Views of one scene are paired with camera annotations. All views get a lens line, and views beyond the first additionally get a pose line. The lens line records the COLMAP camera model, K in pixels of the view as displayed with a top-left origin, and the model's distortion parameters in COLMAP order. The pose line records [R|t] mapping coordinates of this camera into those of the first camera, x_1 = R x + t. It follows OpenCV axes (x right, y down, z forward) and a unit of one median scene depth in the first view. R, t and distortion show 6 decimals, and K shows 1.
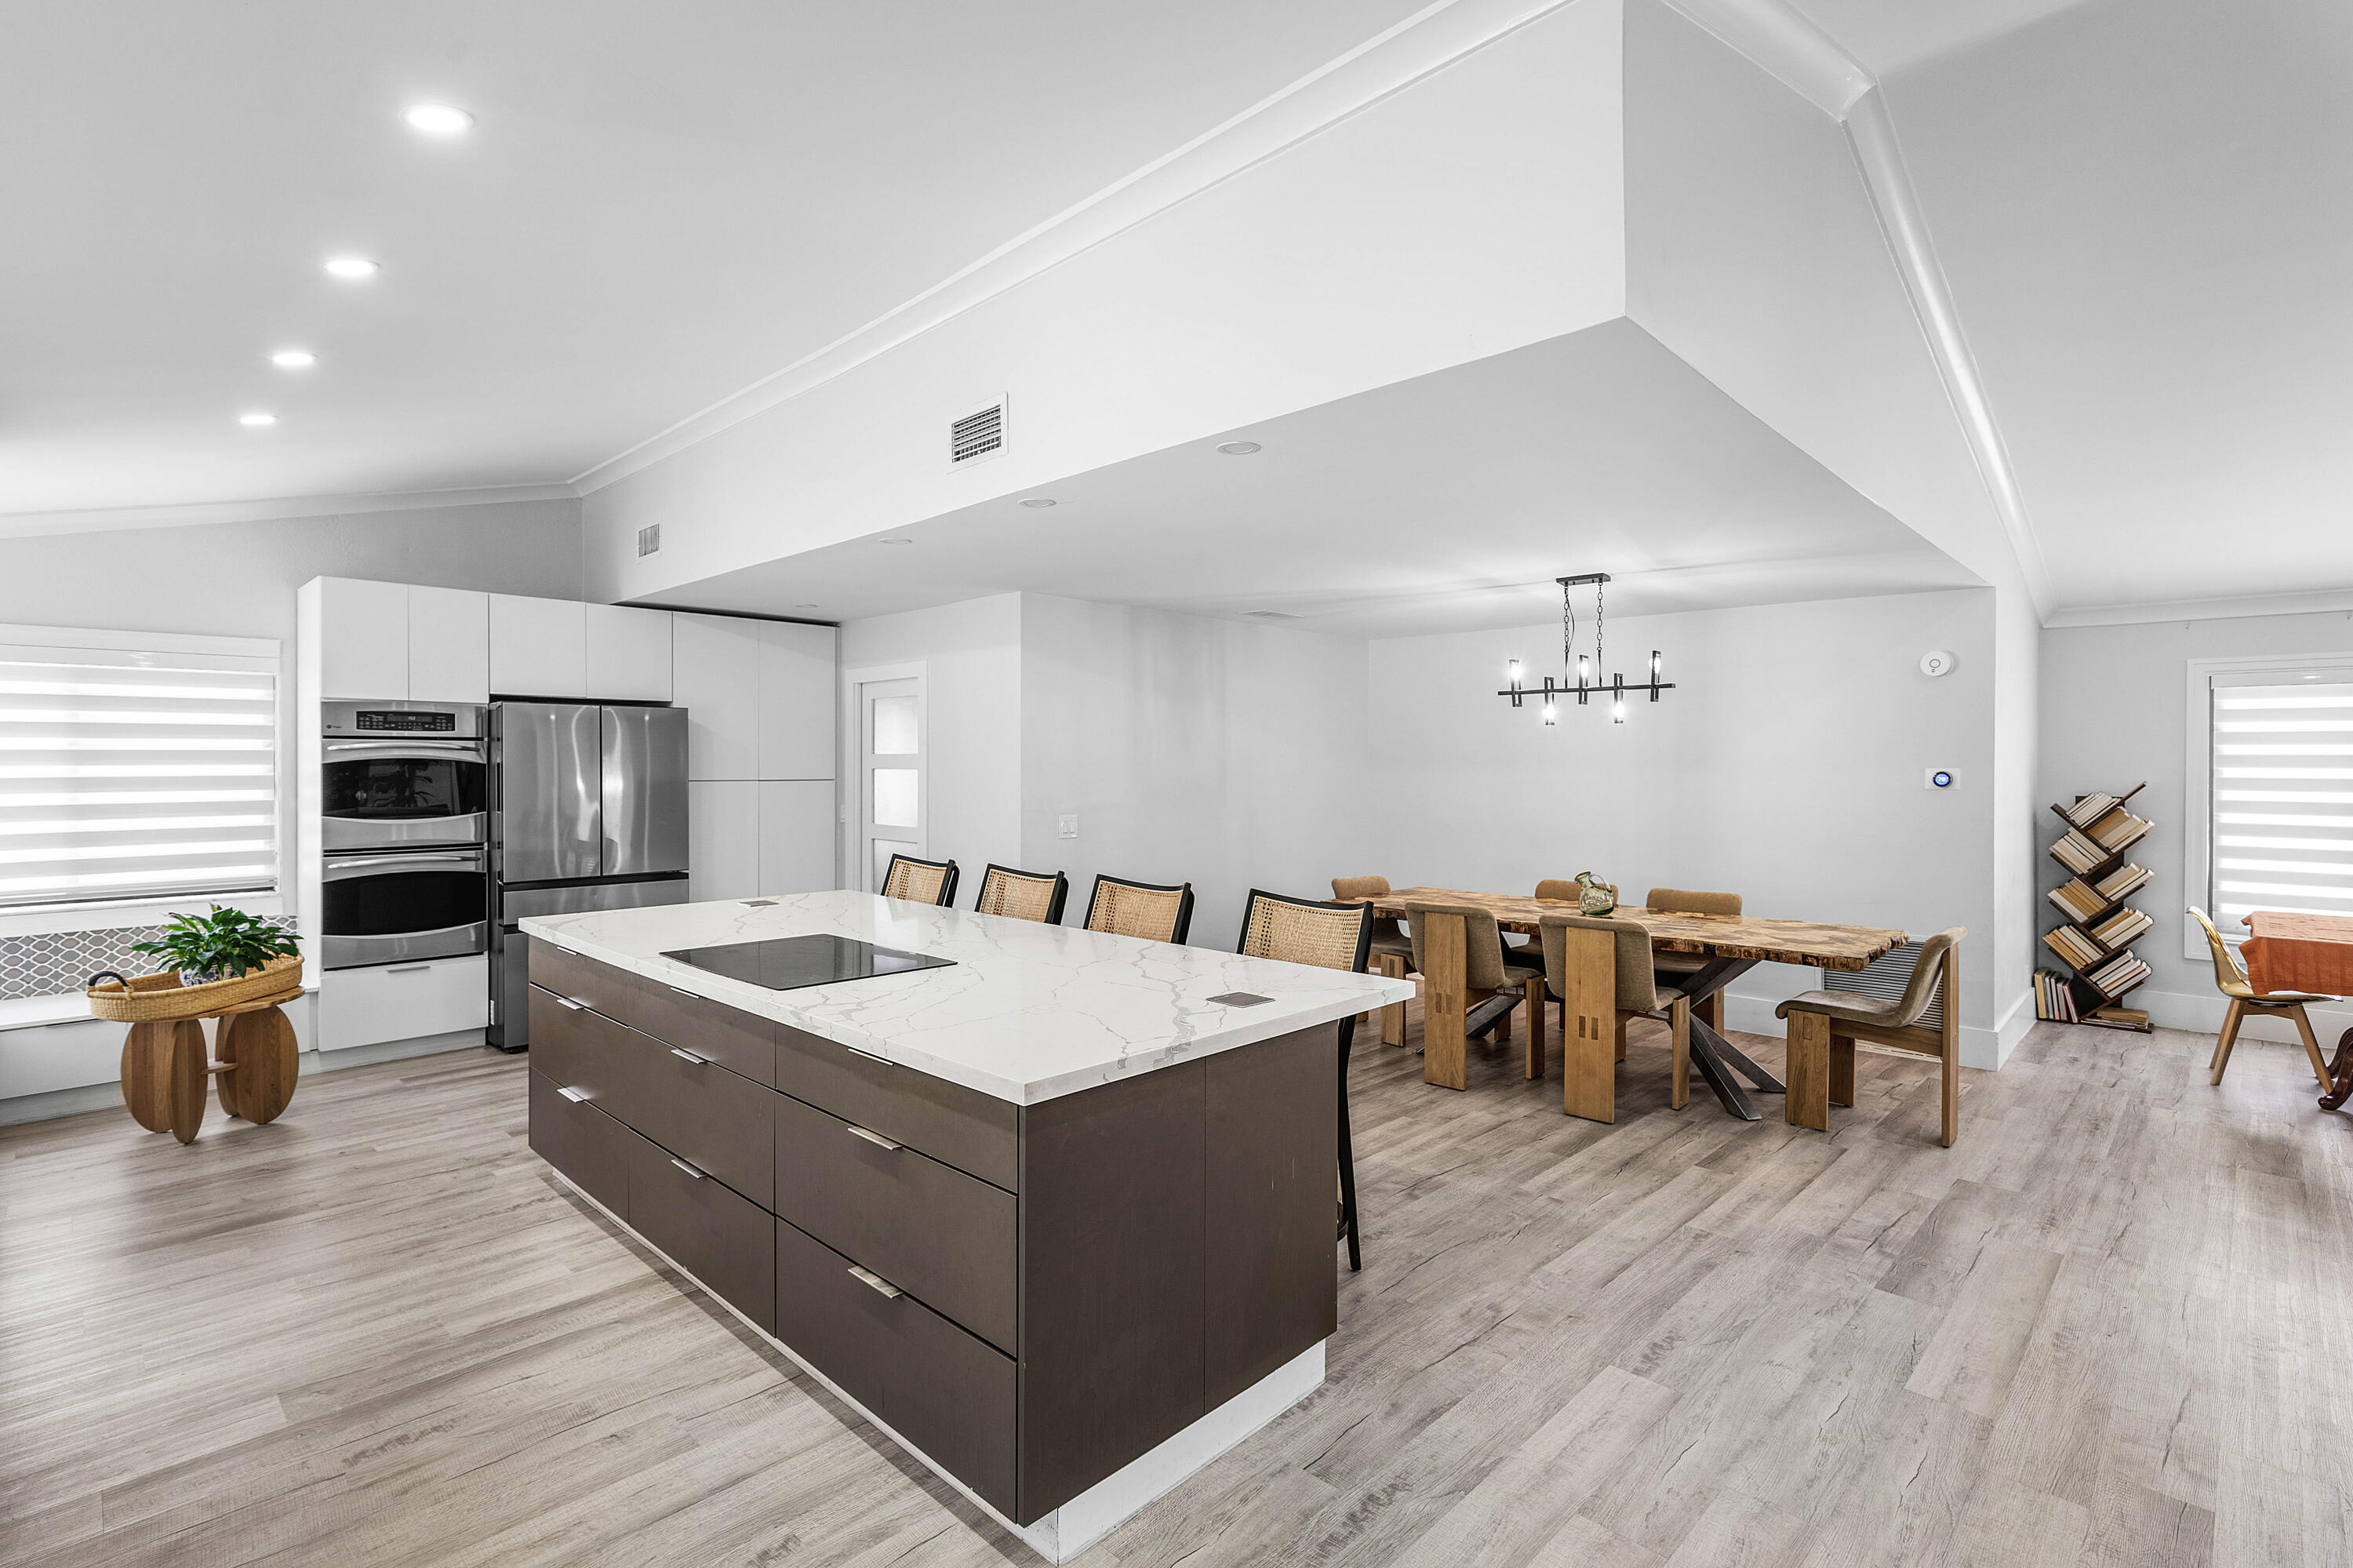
lens RADIAL K [[1097.9, 0, 1236.2], [0, 1097.9, 773.7], [0, 0, 1]] dist [-0.015231, 0.002707]
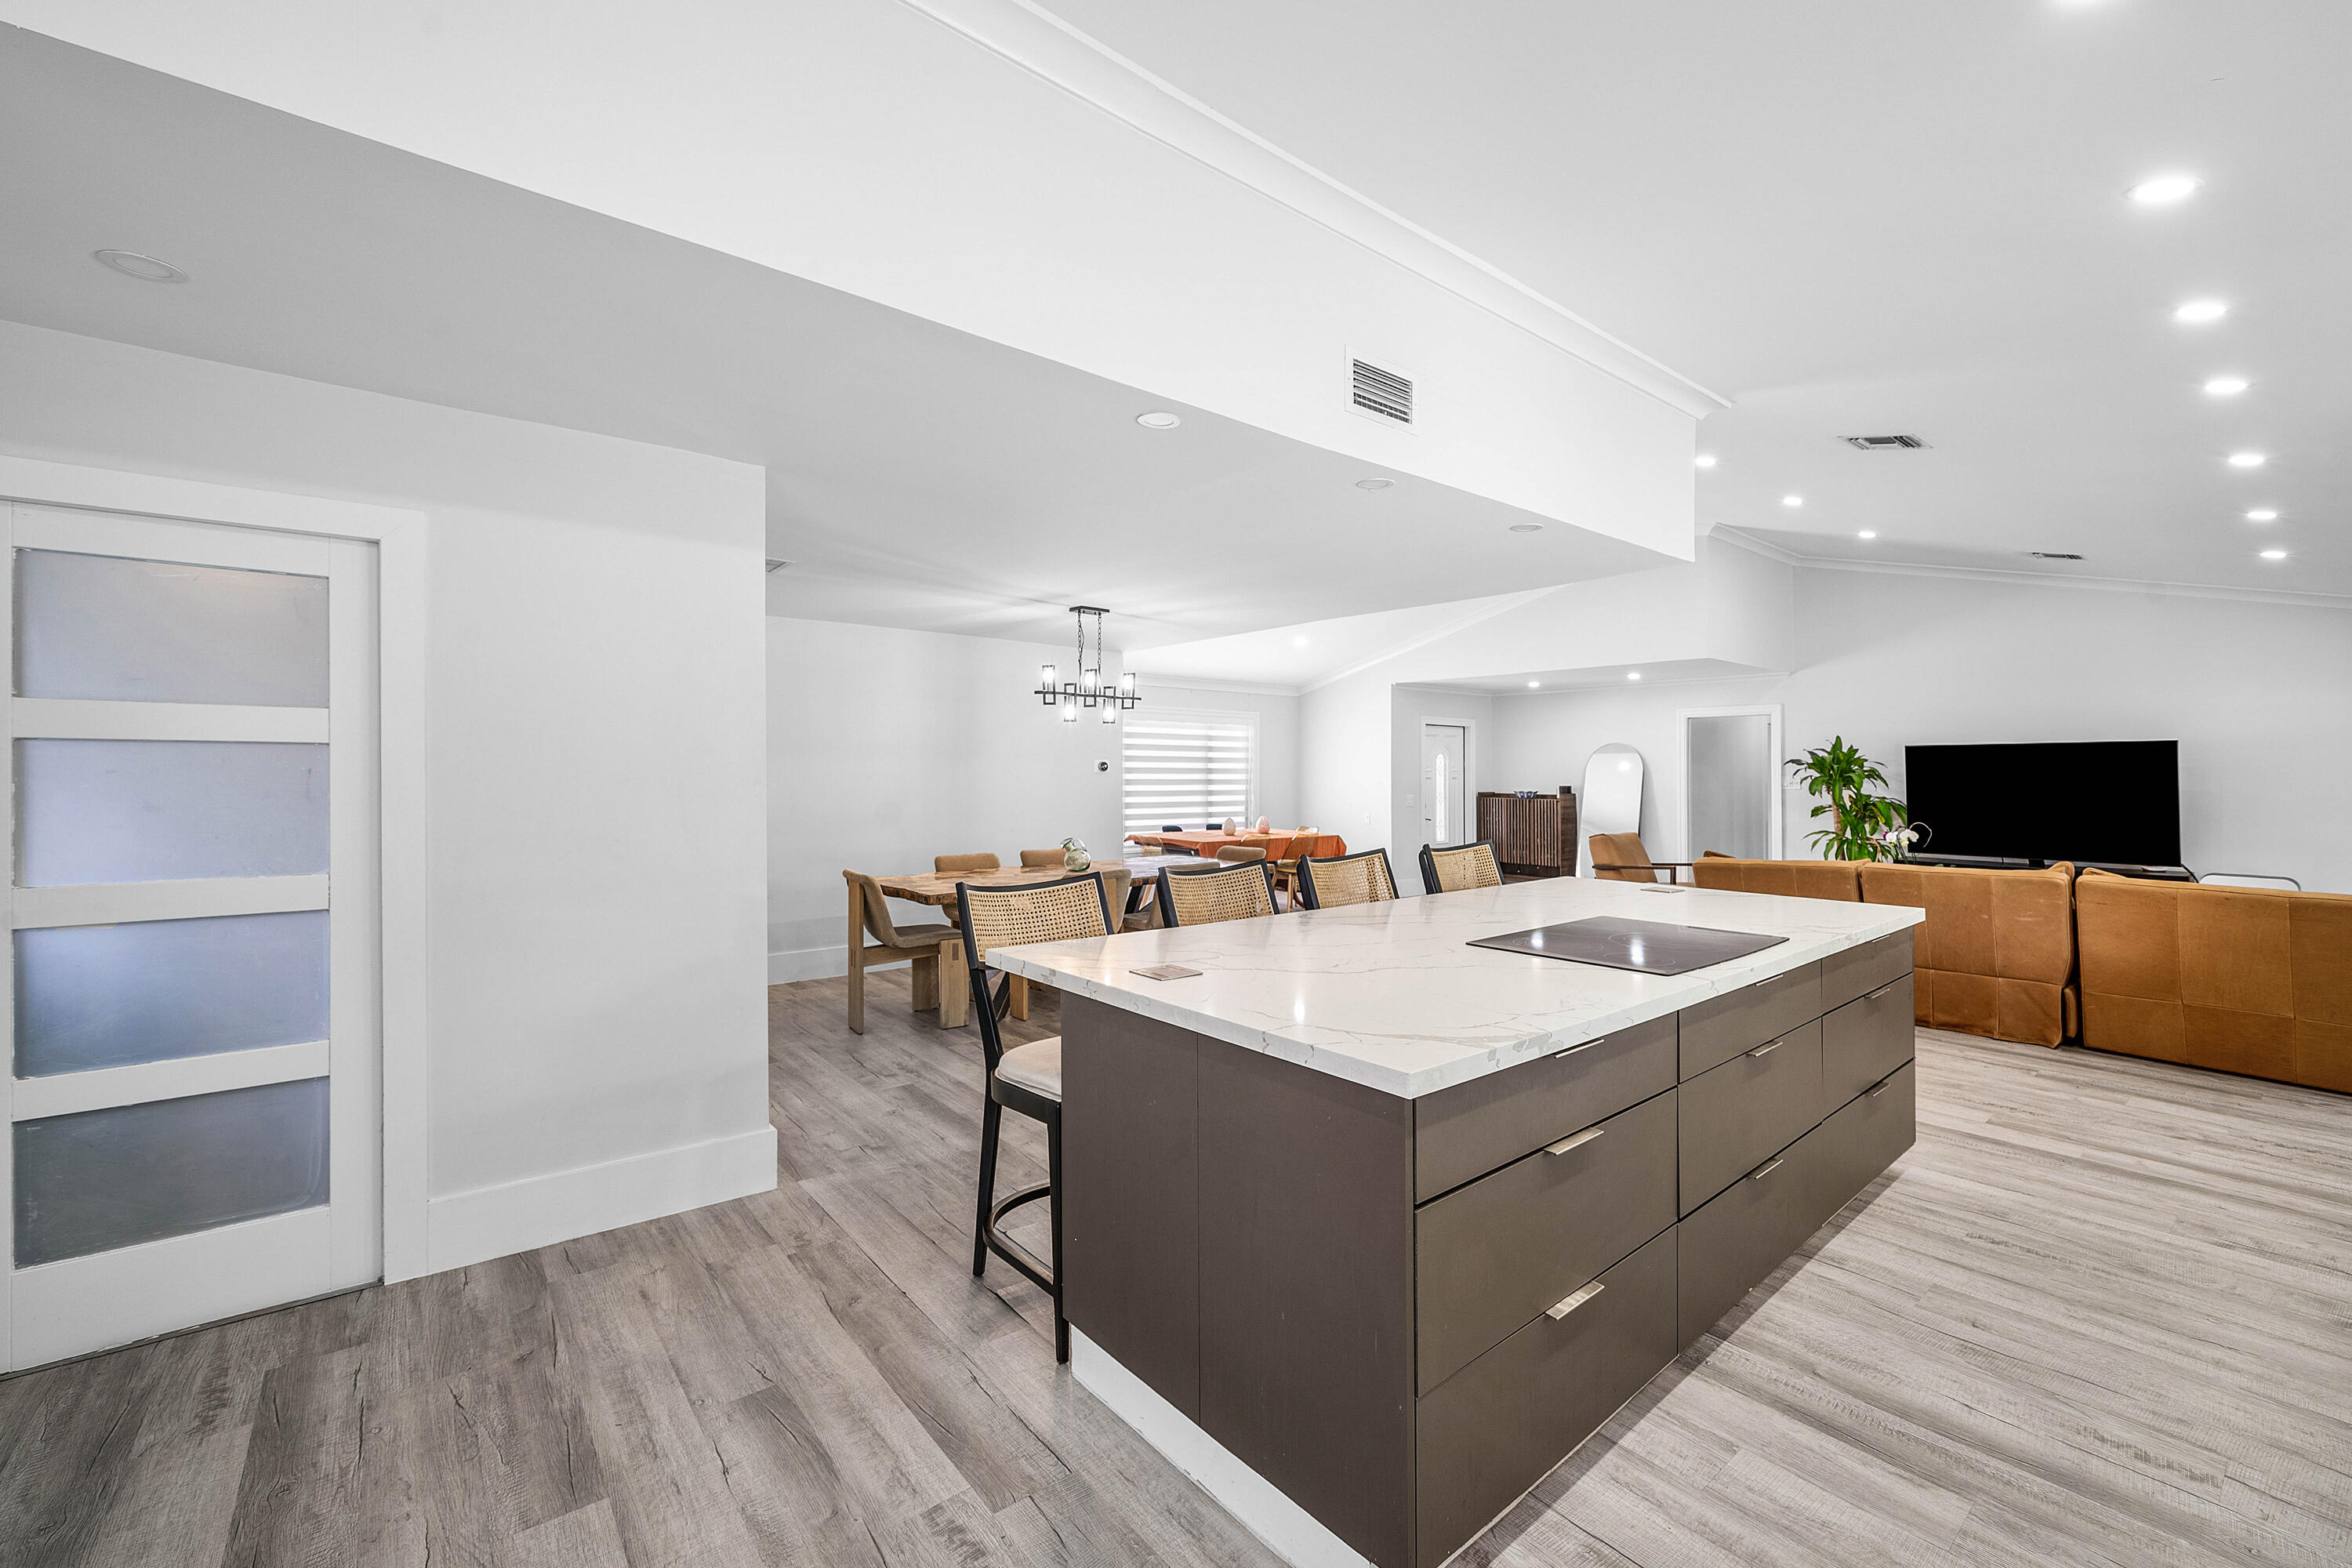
lens RADIAL K [[955.1, 0, 1121.5], [0, 955.1, 765.2], [0, 0, 1]] dist [-0.001634, -0.000608]
pose [[0.167205, 0.004665, 0.985911, -0.761250], [0.004340, 0.999976, -0.005468, 0.010594], [-0.985913, 0.005193, 0.167181, 0.762669]]
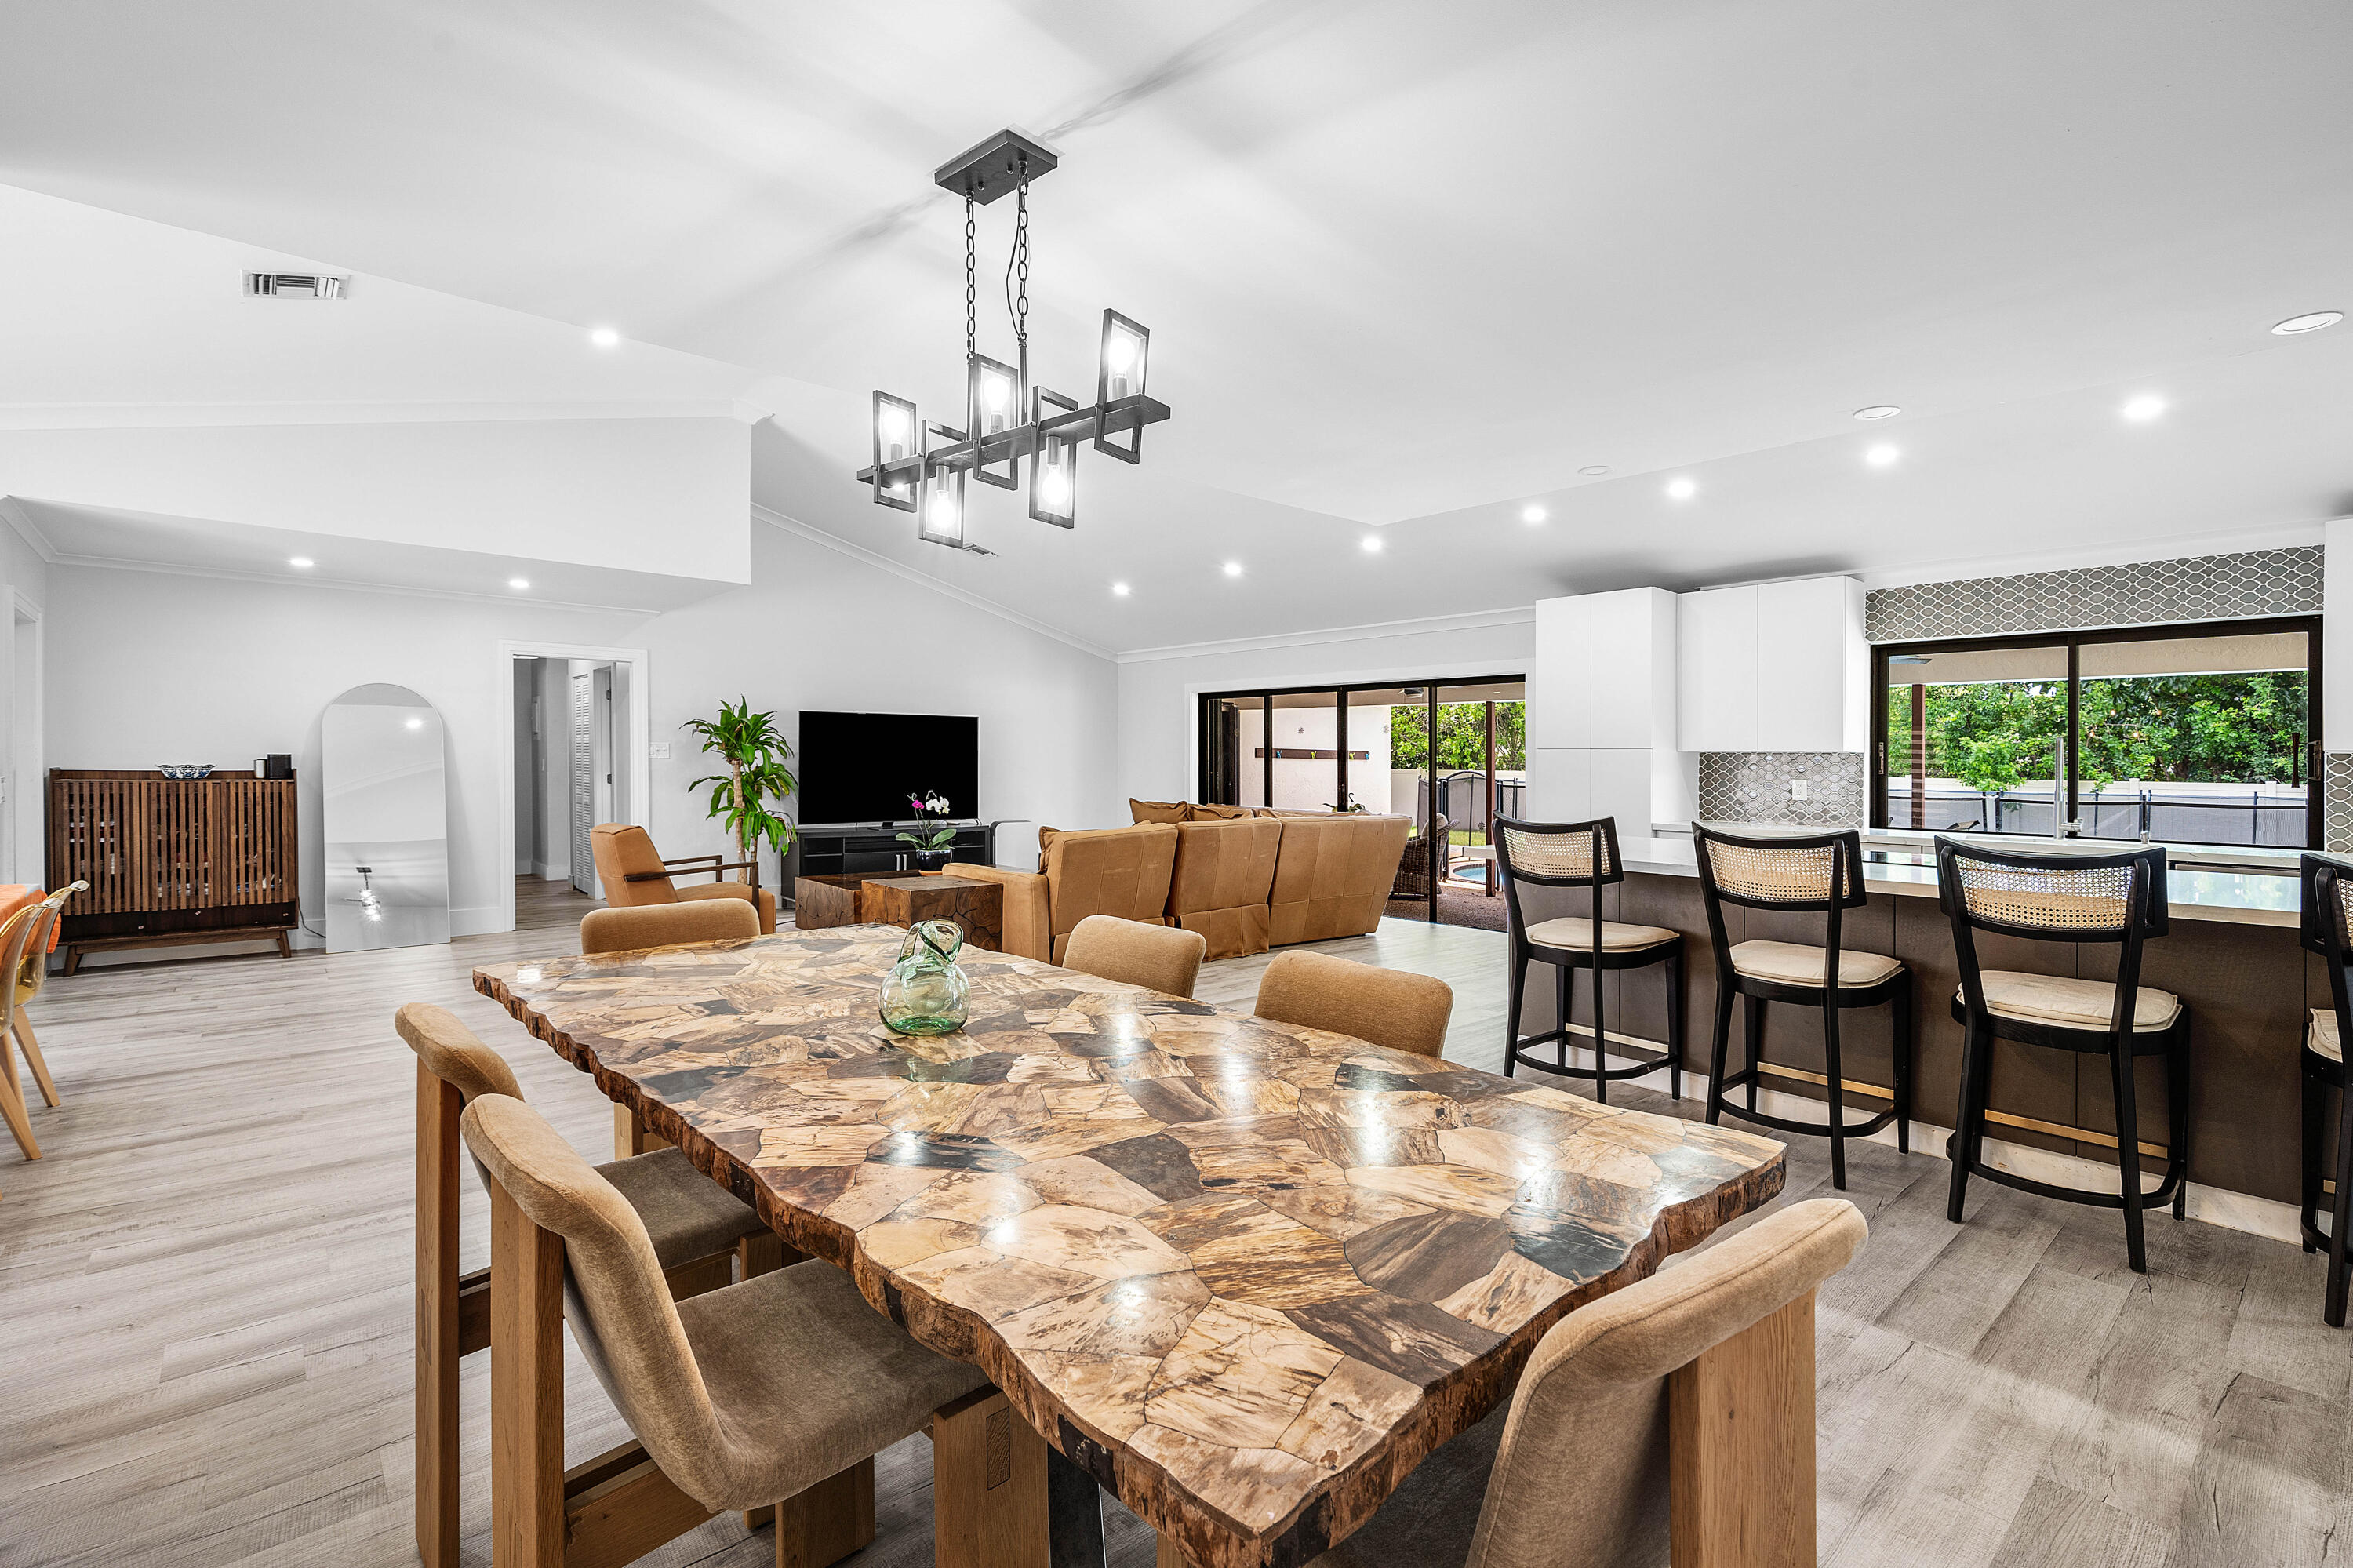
lens RADIAL K [[1084.1, 0, 1191.8], [0, 1084.1, 771.4], [0, 0, 1]] dist [-0.000145, -0.000319]
pose [[-0.997014, -0.013086, 0.076106, 0.223621], [-0.011927, 0.999806, 0.015667, 0.034114], [-0.076297, 0.014712, -0.996977, 1.349799]]
